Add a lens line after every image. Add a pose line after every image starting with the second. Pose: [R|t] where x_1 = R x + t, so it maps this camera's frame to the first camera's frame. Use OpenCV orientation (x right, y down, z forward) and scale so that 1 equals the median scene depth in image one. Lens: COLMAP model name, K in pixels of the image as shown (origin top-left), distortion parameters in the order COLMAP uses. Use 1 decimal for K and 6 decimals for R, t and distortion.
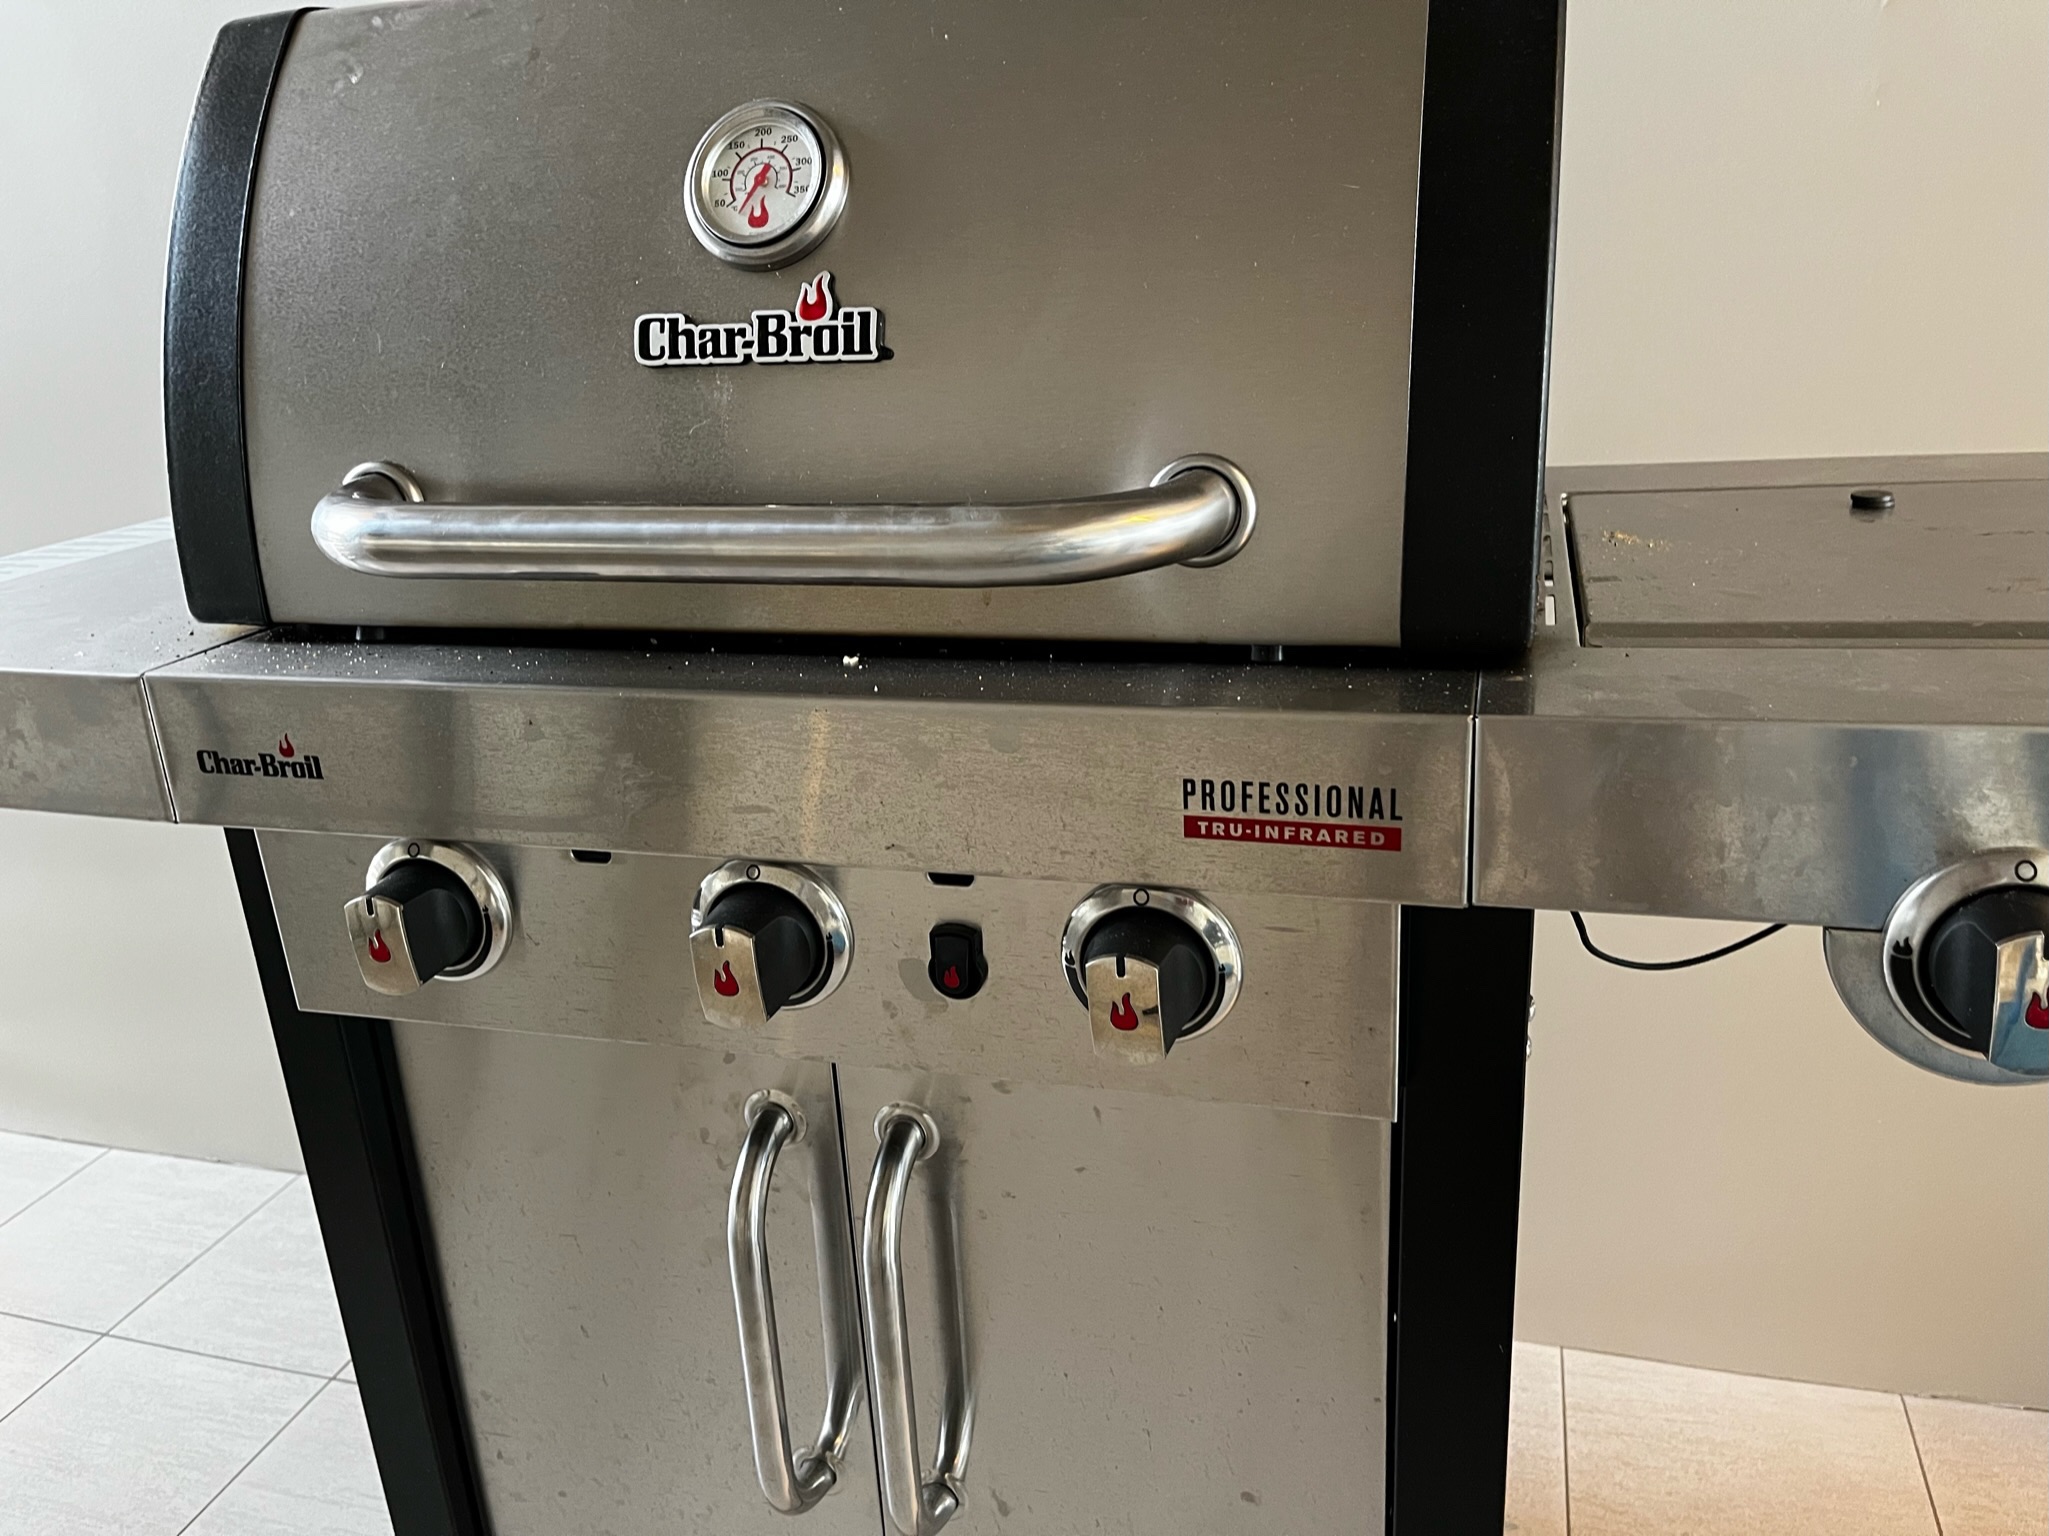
lens RADIAL K [[1575.2, 0, 975.3], [0, 1575.2, 740.7], [0, 0, 1]] dist [0.055997, -0.088051]
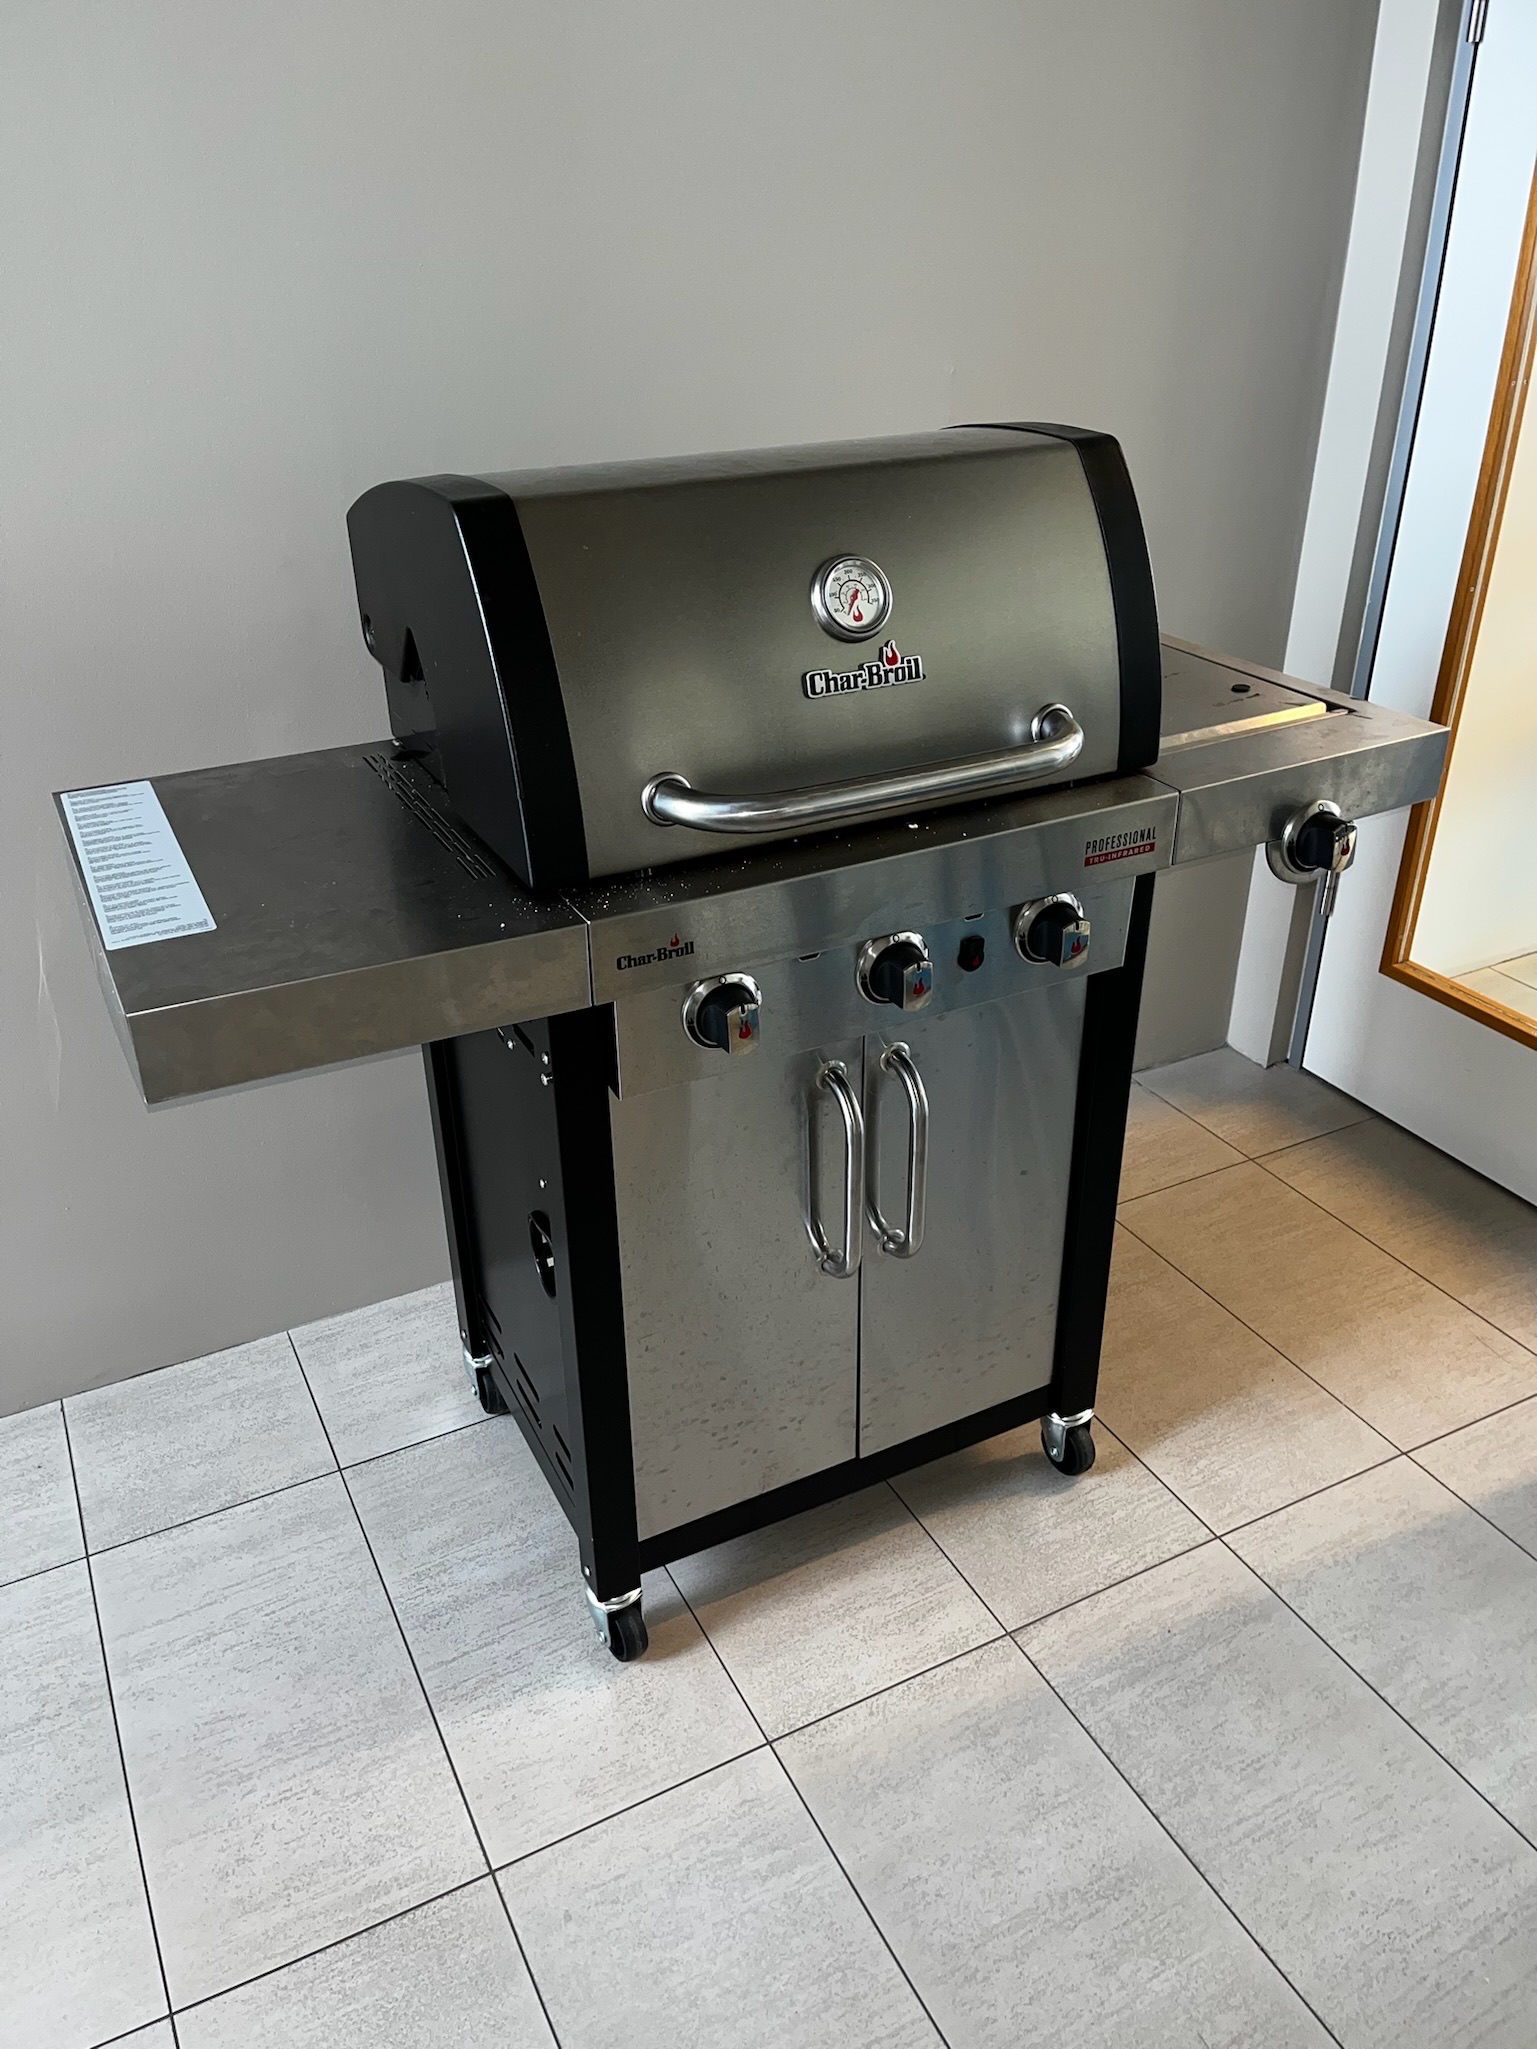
lens RADIAL K [[1575.2, 0, 772.5], [0, 1575.2, 1039.8], [0, 0, 1]] dist [0.055997, -0.088051]
pose [[0.715850, -0.289067, 0.635609, -1.726631], [0.199538, 0.957011, 0.210509, -0.274147], [-0.669136, -0.023865, 0.742757, -0.448637]]
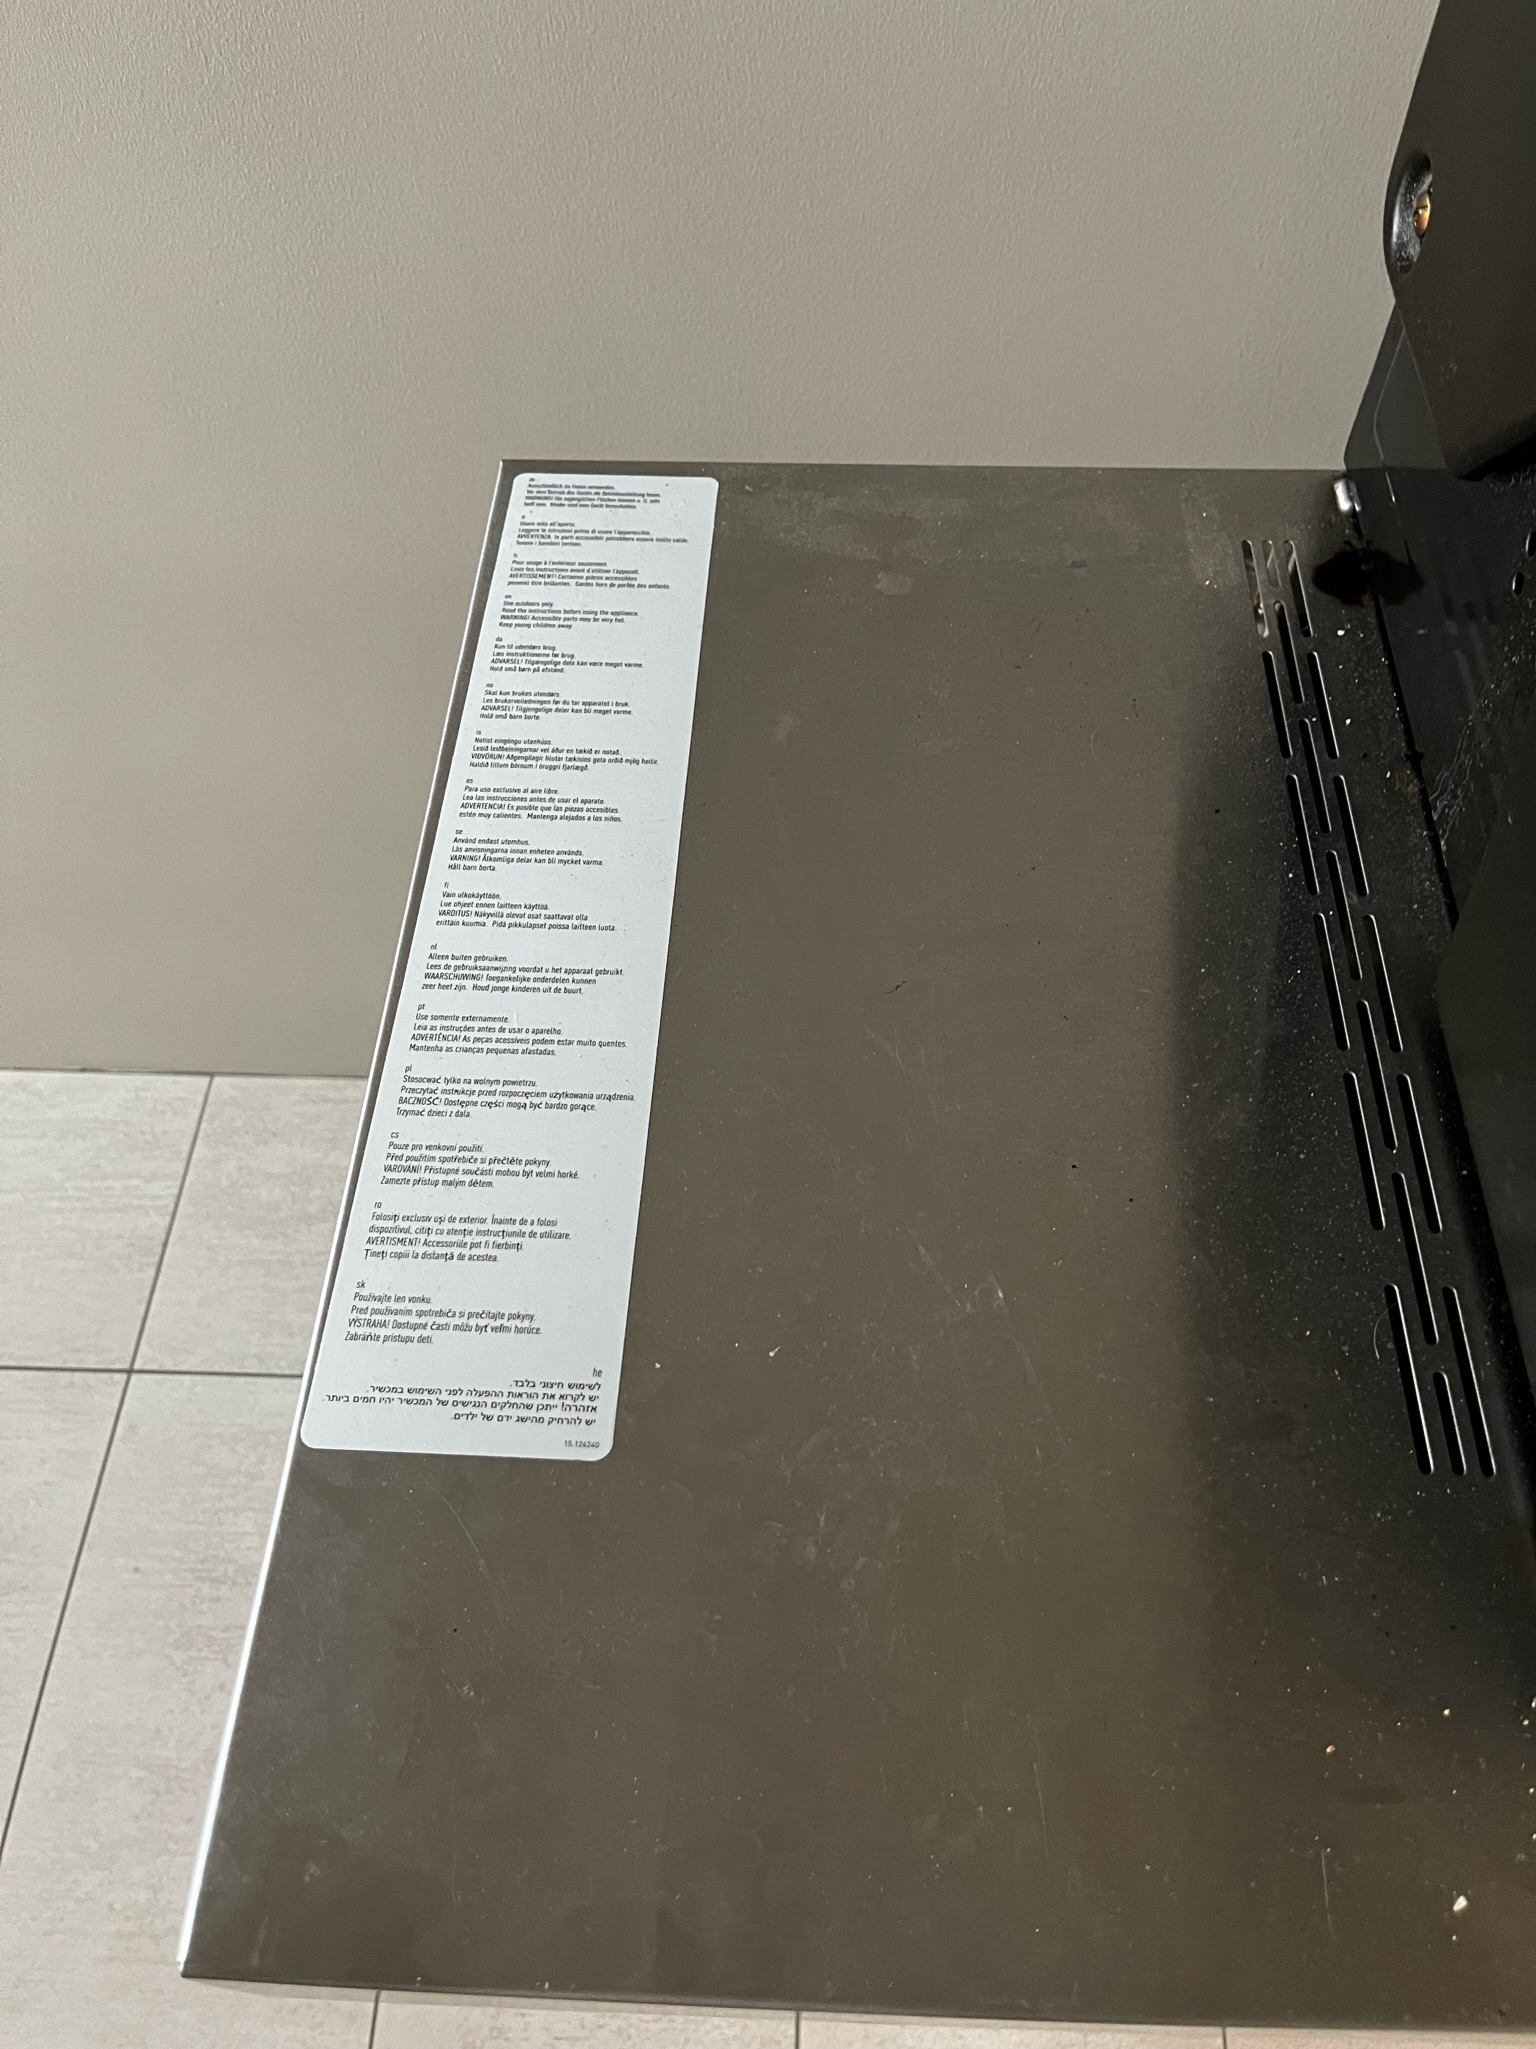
lens RADIAL K [[1575.2, 0, 766.2], [0, 1575.2, 1039.6], [0, 0, 1]] dist [0.055997, -0.088051]
pose [[0.965954, -0.187361, 0.178404, -0.965412], [0.041571, 0.793030, 0.607763, -0.653097], [-0.255351, -0.579654, 0.773819, 1.027724]]
